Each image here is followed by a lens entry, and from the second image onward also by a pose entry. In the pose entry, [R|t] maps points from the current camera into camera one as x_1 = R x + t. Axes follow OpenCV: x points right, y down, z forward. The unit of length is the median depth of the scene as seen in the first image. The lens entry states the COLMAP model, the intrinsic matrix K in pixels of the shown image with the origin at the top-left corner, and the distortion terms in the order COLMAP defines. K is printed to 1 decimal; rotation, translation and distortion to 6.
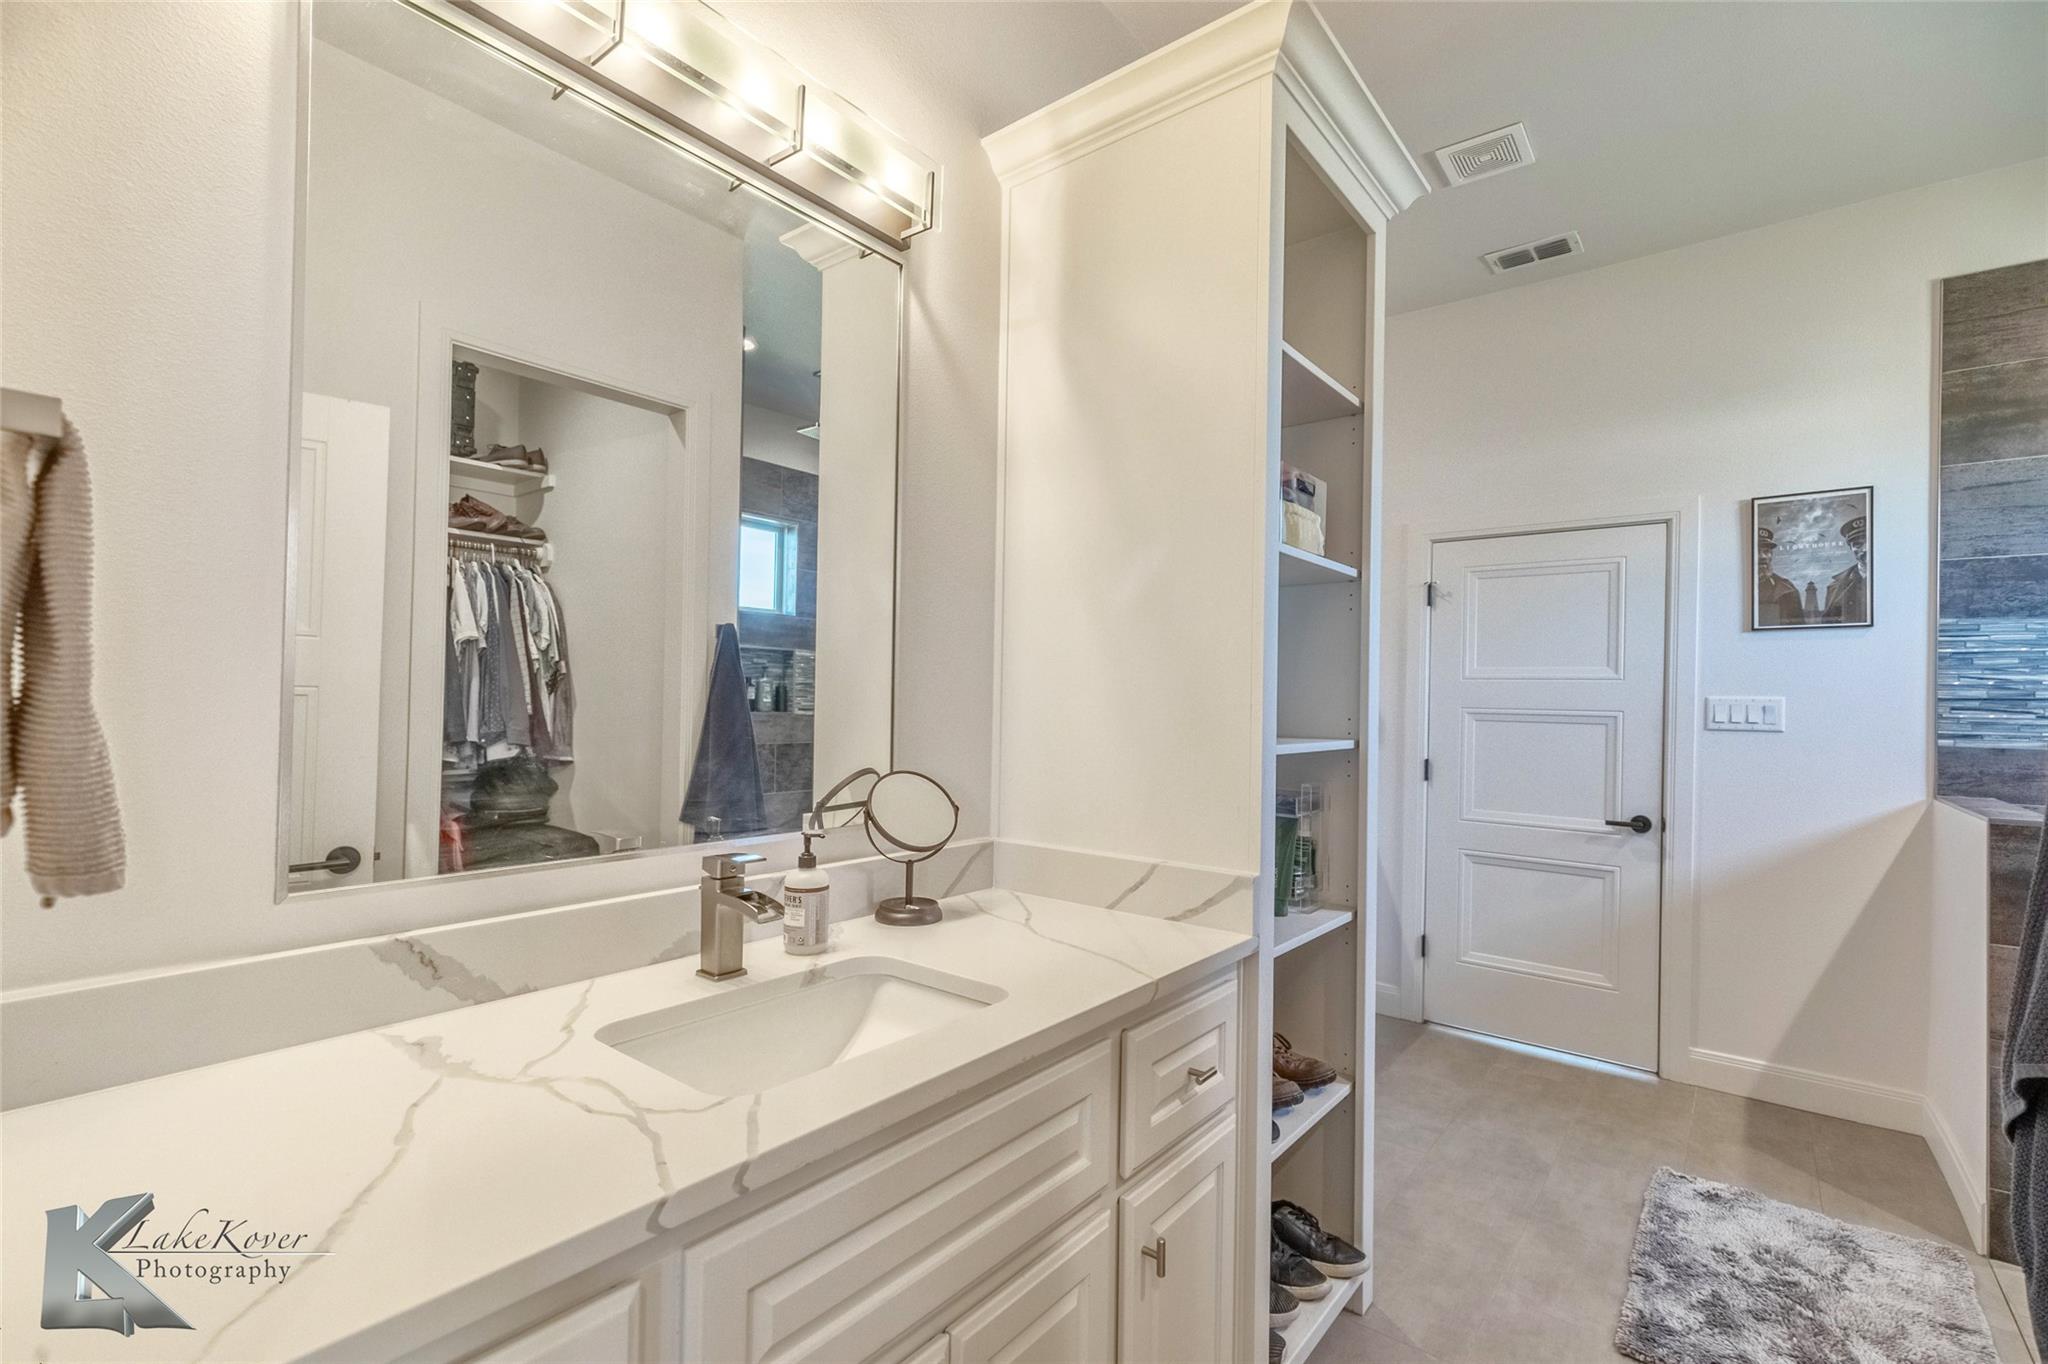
lens RADIAL K [[914.8, 0, 1023.1], [0, 914.8, 689.4], [0, 0, 1]] dist [-0.004688, -0.000252]
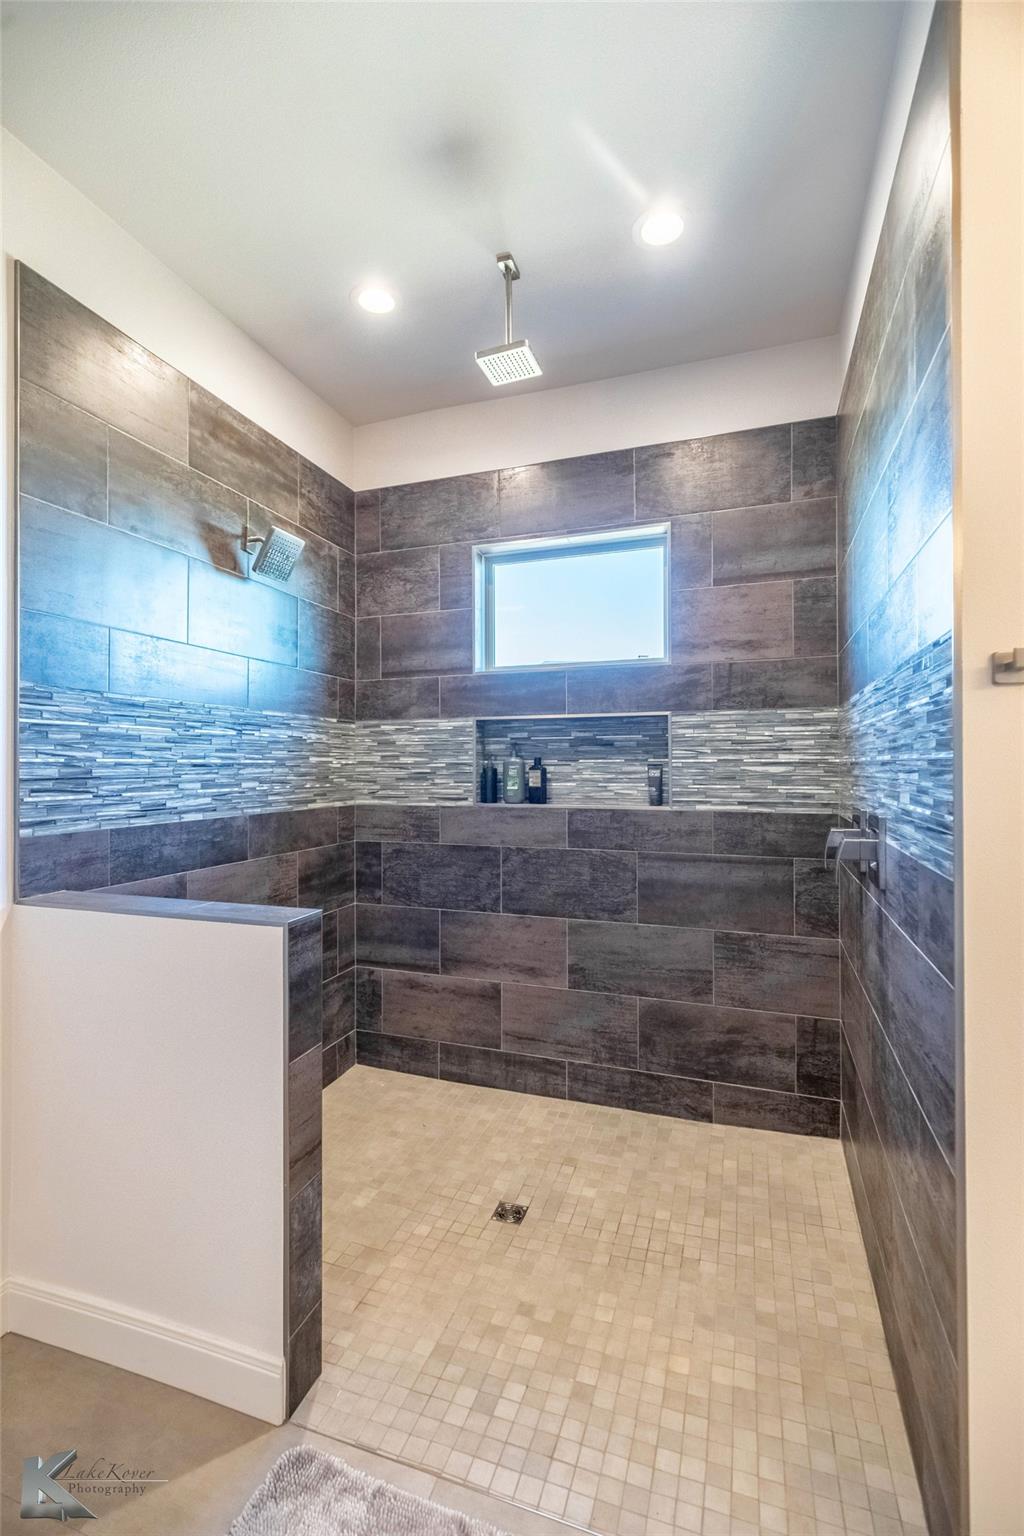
lens RADIAL K [[686.1, 0, 511.6], [0, 686.1, 764.0], [0, 0, 1]] dist [-0.004688, -0.000252]
pose [[-0.330453, -0.013894, 0.943720, 0.291791], [-0.014879, 0.999844, 0.009510, -0.016073], [-0.943705, -0.010899, -0.330608, 0.805351]]
